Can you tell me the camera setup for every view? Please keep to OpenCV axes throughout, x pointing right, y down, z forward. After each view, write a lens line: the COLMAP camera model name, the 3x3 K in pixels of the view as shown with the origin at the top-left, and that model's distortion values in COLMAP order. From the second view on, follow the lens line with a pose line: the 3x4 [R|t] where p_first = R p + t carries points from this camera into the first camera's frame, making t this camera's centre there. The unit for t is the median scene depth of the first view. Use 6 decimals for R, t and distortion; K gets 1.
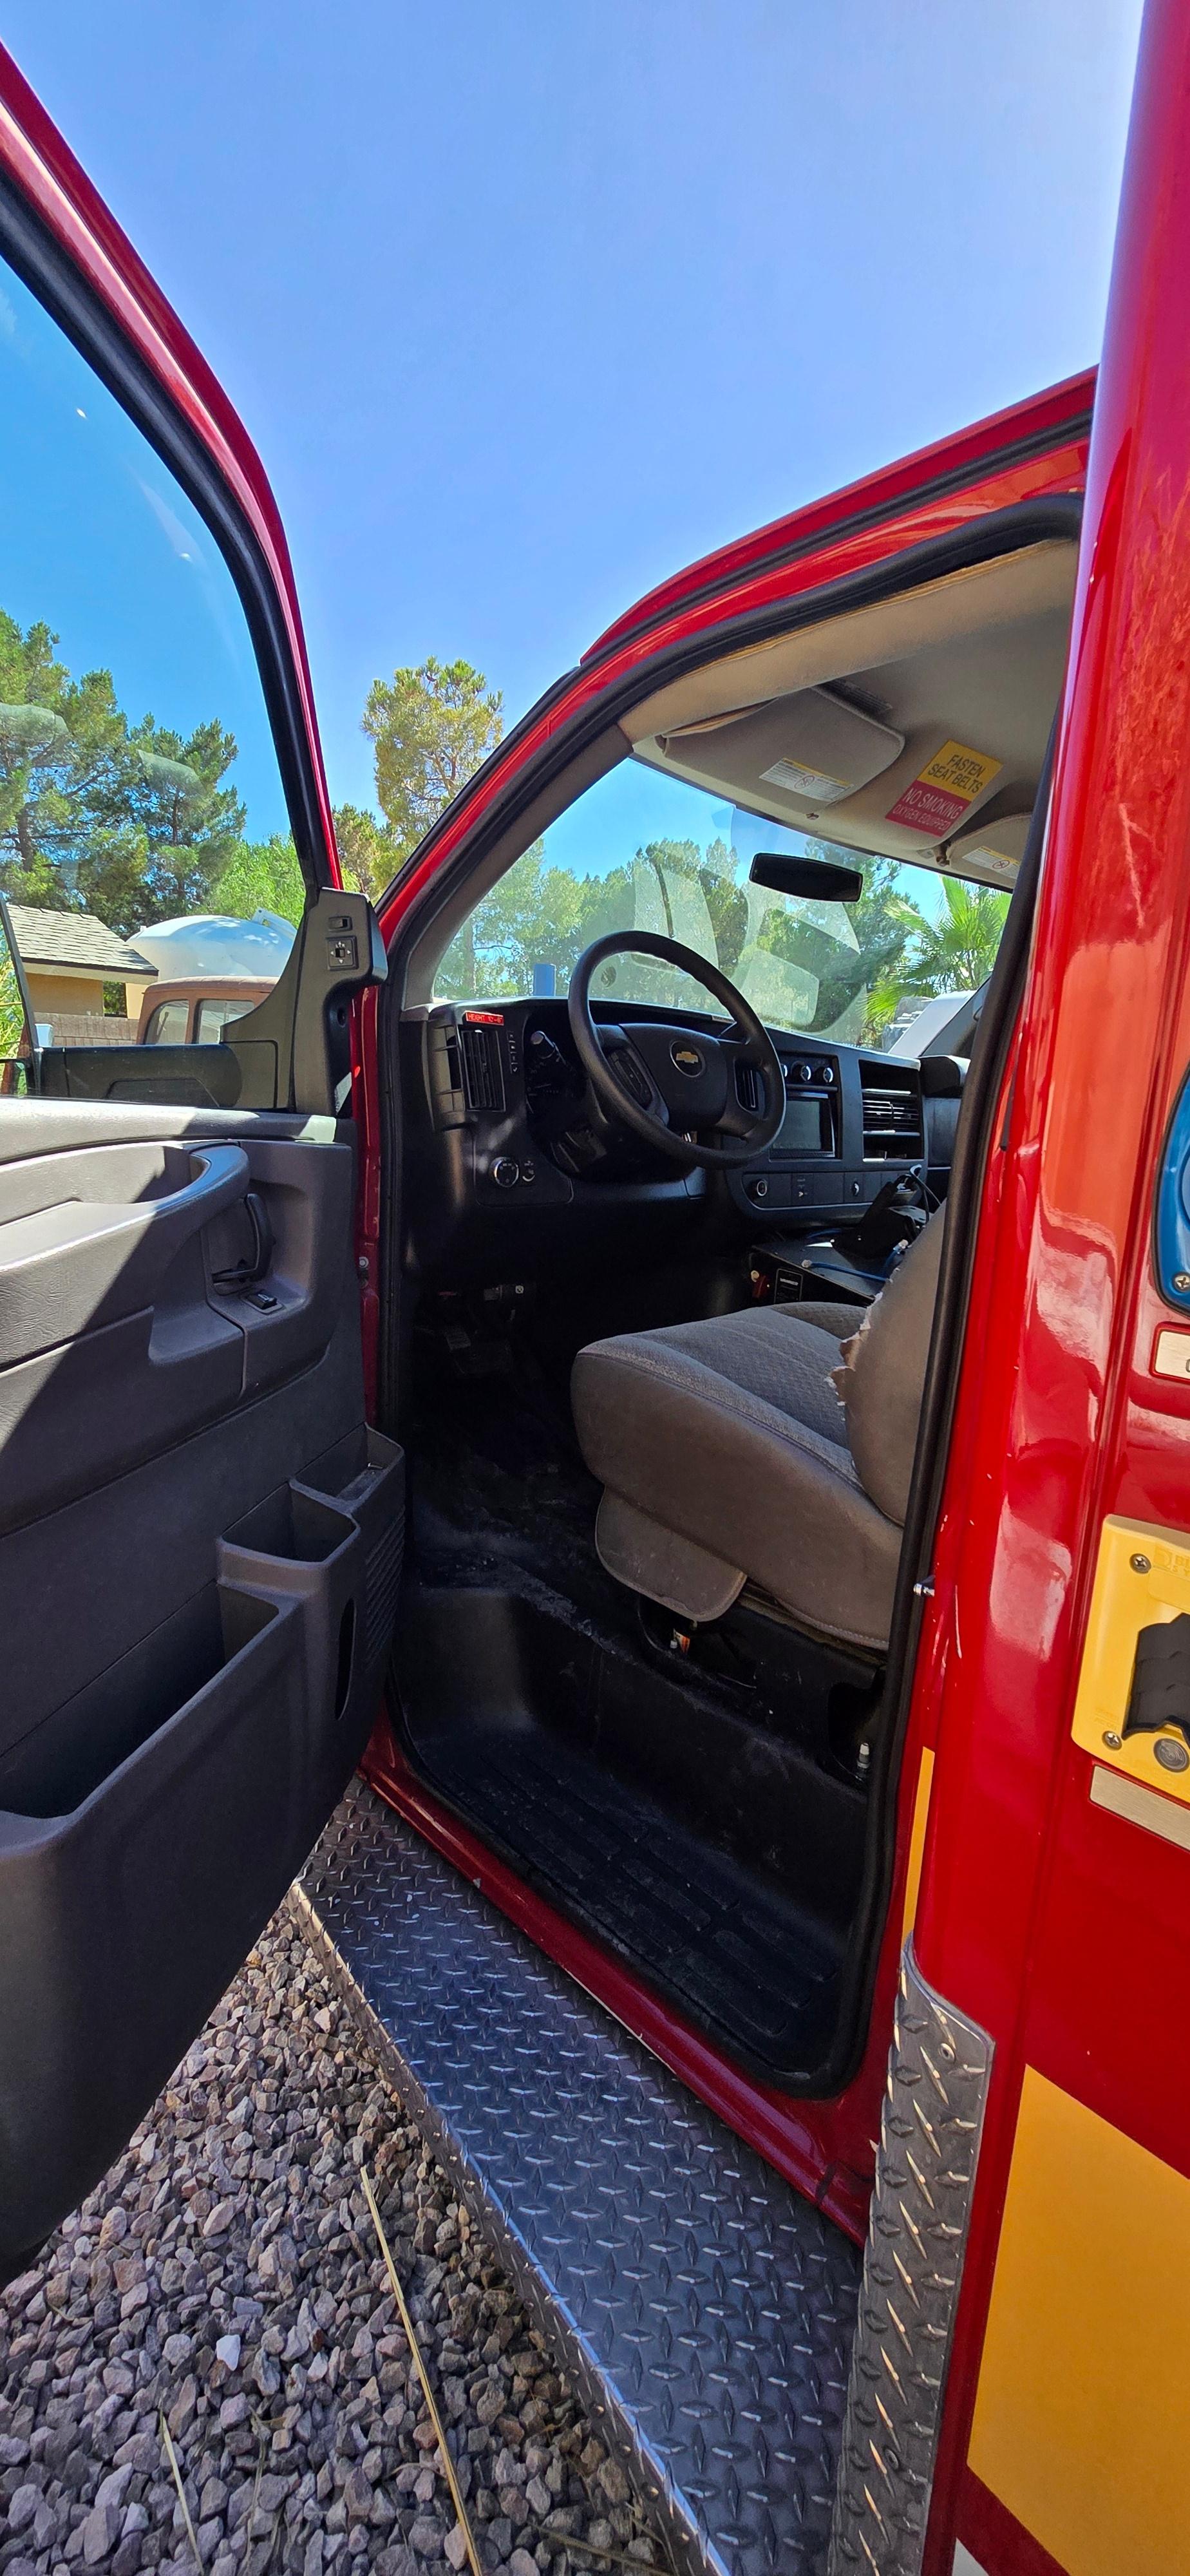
lens RADIAL K [[1101.4, 0, 622.5], [0, 1101.4, 1303.8], [0, 0, 1]] dist [-0.001066, 0.000032]
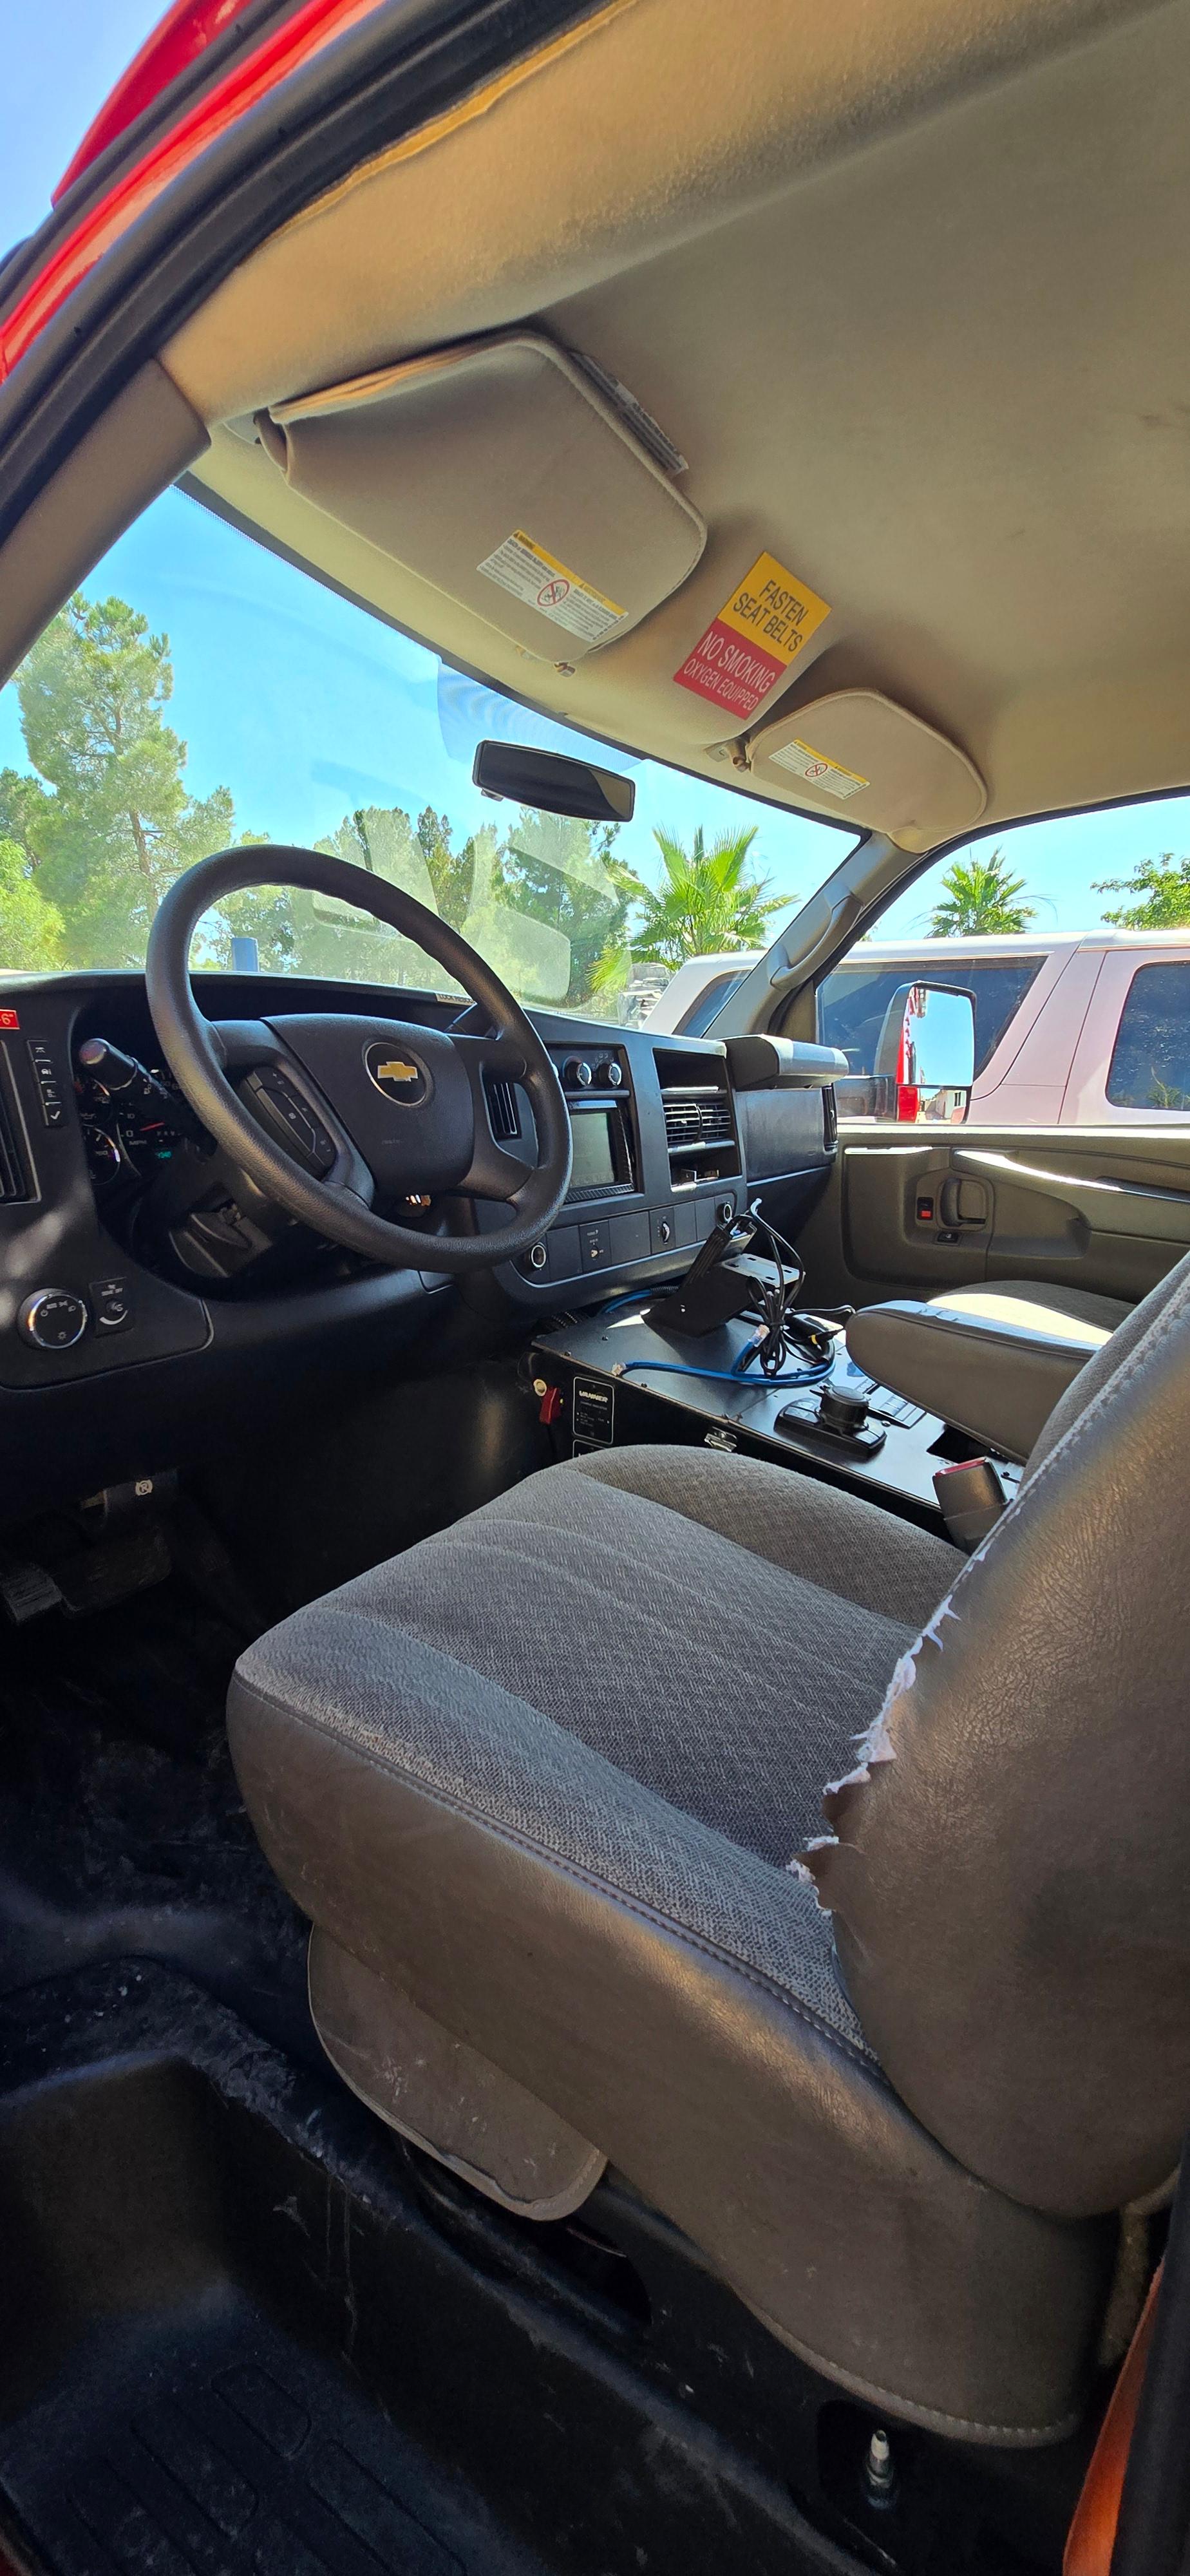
lens RADIAL K [[1101.4, 0, 622.5], [0, 1101.4, 1303.8], [0, 0, 1]] dist [-0.001066, 0.000032]
pose [[0.971573, -0.097956, 0.215523, 0.031691], [0.092972, 0.995116, 0.033170, -0.095766], [-0.217720, -0.012189, 0.975935, 0.358035]]
